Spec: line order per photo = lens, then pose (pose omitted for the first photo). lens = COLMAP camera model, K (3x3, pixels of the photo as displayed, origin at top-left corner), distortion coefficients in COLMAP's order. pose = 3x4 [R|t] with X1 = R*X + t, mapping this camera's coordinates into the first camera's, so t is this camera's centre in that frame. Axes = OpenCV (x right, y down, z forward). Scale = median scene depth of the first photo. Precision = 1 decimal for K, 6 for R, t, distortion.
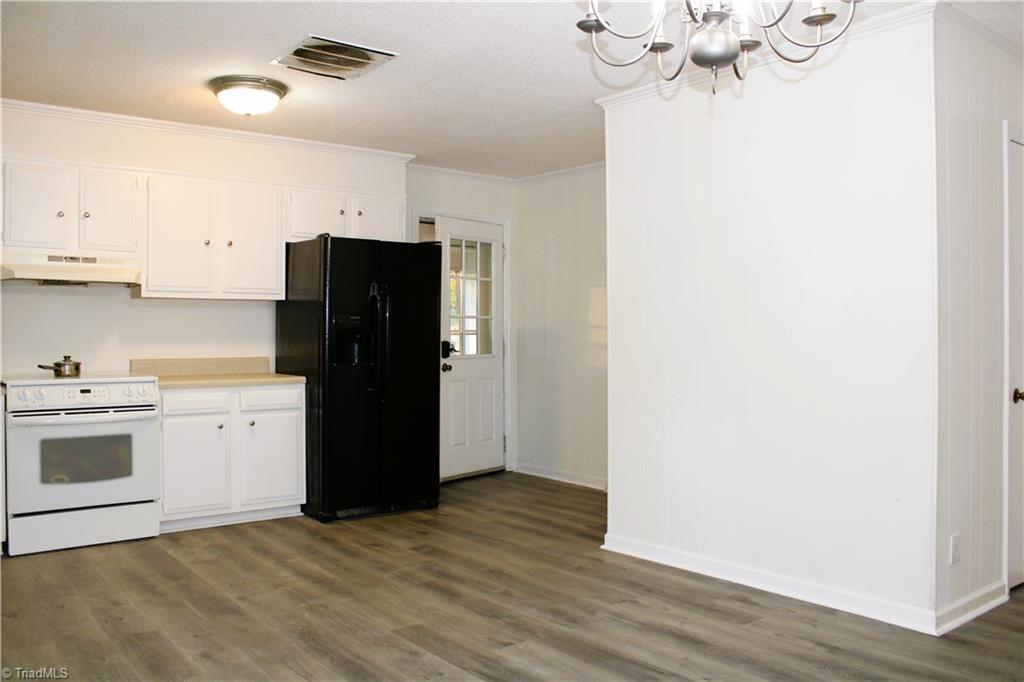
lens RADIAL K [[844.9, 0, 520.8], [0, 844.9, 340.4], [0, 0, 1]] dist [-0.125992, 0.052697]
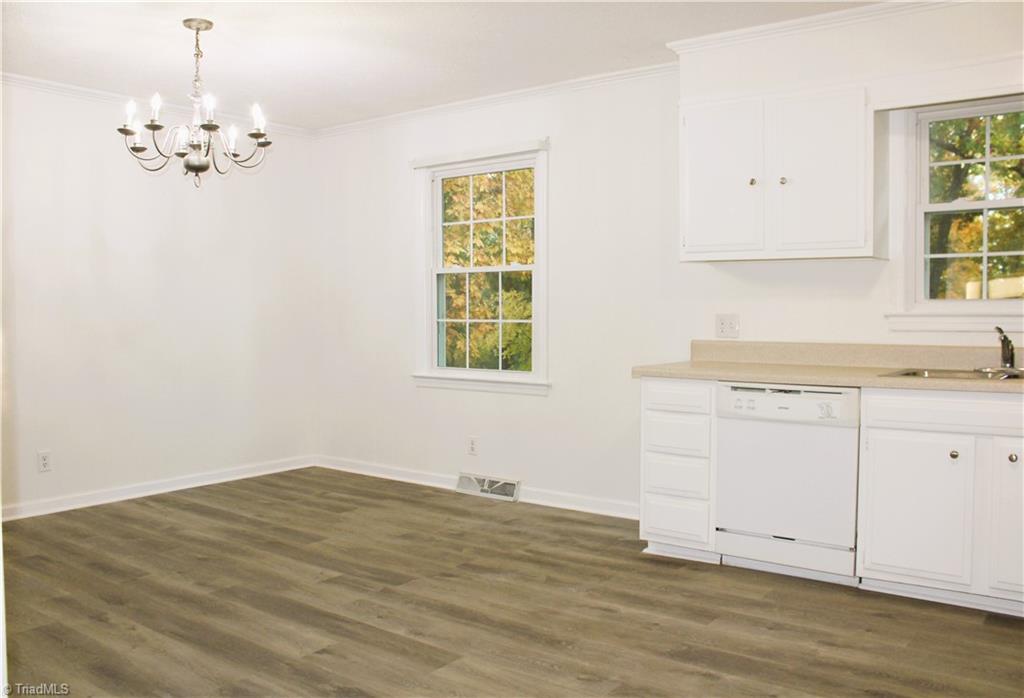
lens RADIAL K [[876.7, 0, 510.0], [0, 876.7, 346.7], [0, 0, 1]] dist [-0.118550, -0.001121]
pose [[-0.970498, 0.012161, -0.240804, 0.006033], [0.001050, 0.998931, 0.046218, -0.007493], [0.241109, 0.044602, -0.969473, 1.649637]]
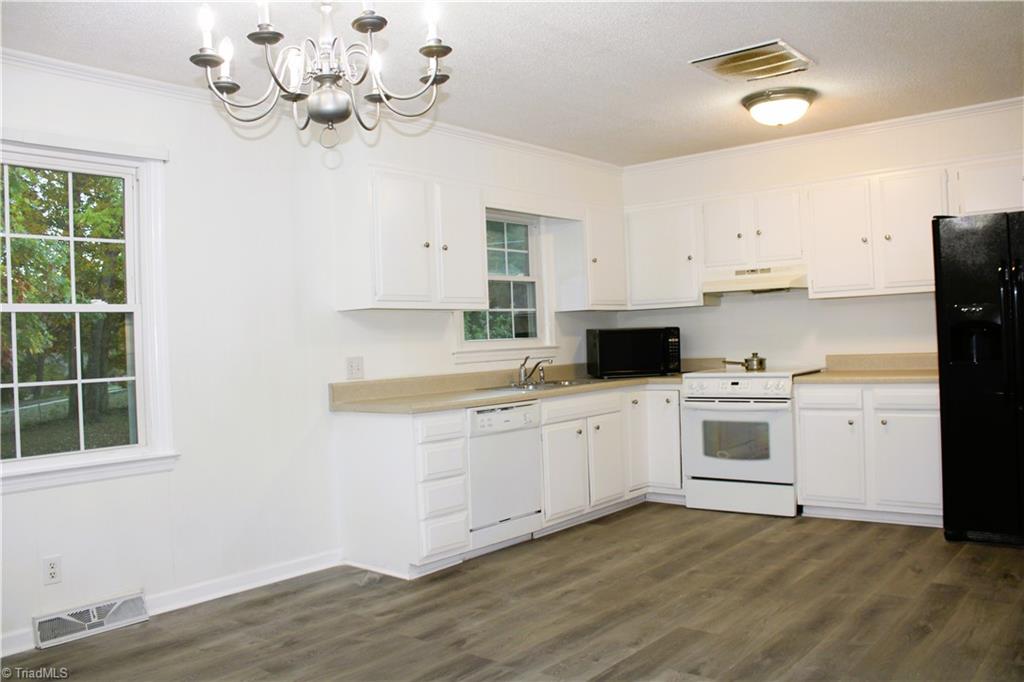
lens RADIAL K [[844.9, 0, 518.4], [0, 844.9, 340.3], [0, 0, 1]] dist [-0.125992, 0.052697]
pose [[0.208408, -0.007935, -0.978010, 0.728644], [0.034339, 0.999410, -0.000792, -0.013467], [0.977439, -0.033419, 0.208558, 0.530478]]
